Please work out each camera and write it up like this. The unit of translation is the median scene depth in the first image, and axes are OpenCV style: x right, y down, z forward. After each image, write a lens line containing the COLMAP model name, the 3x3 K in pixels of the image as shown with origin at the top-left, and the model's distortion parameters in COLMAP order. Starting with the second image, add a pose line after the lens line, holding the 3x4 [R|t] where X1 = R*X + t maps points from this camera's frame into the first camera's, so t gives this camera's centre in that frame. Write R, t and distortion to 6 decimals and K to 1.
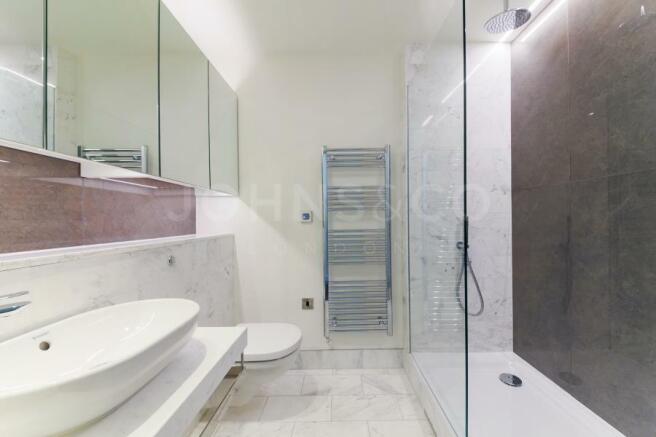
lens RADIAL K [[240.0, 0, 340.2], [0, 240.0, 214.7], [0, 0, 1]] dist [0.007519, -0.000289]
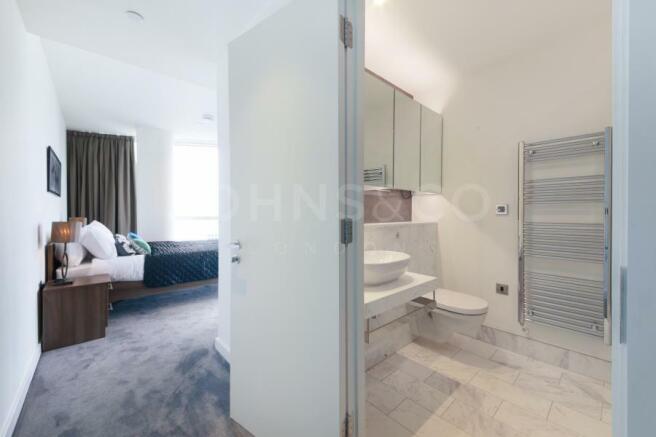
lens RADIAL K [[257.8, 0, 328.7], [0, 257.8, 218.7], [0, 0, 1]] dist [0.004302, -0.000014]
pose [[0.646320, 0.026174, -0.762617, 0.261144], [-0.003210, 0.999496, 0.031583, 0.016050], [0.763060, -0.017964, 0.646079, -0.384618]]
